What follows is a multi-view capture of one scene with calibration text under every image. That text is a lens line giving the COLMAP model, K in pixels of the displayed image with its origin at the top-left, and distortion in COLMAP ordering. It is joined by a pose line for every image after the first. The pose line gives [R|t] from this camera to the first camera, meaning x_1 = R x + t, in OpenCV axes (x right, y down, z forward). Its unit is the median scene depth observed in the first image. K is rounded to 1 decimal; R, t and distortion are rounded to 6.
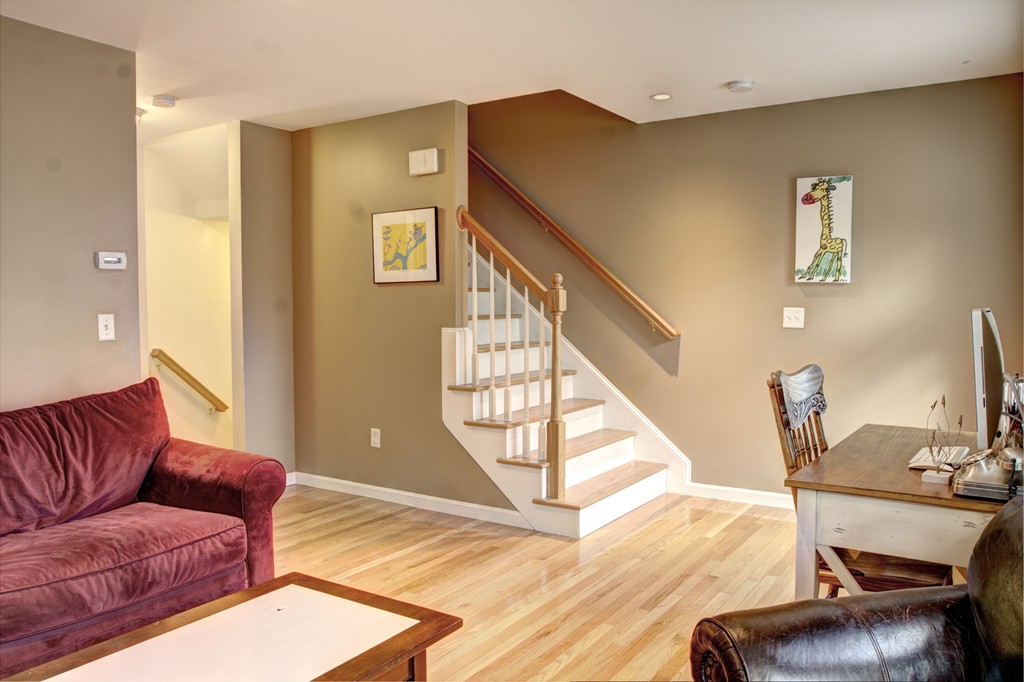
lens RADIAL K [[765.8, 0, 511.3], [0, 765.8, 338.3], [0, 0, 1]] dist [-0.077284, 0.058947]
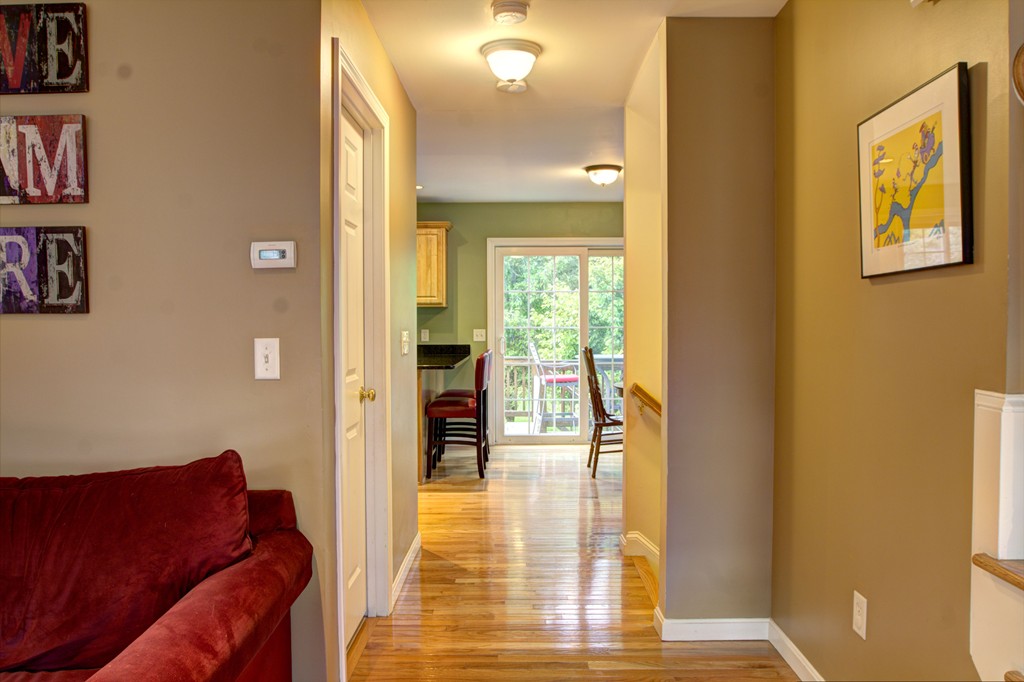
lens RADIAL K [[765.8, 0, 511.3], [0, 765.8, 338.3], [0, 0, 1]] dist [-0.077284, 0.058947]
pose [[0.537064, 0.019729, -0.843311, 0.092438], [-0.037595, 0.999293, -0.000564, -0.029574], [0.842703, 0.032007, 0.537426, 0.616837]]
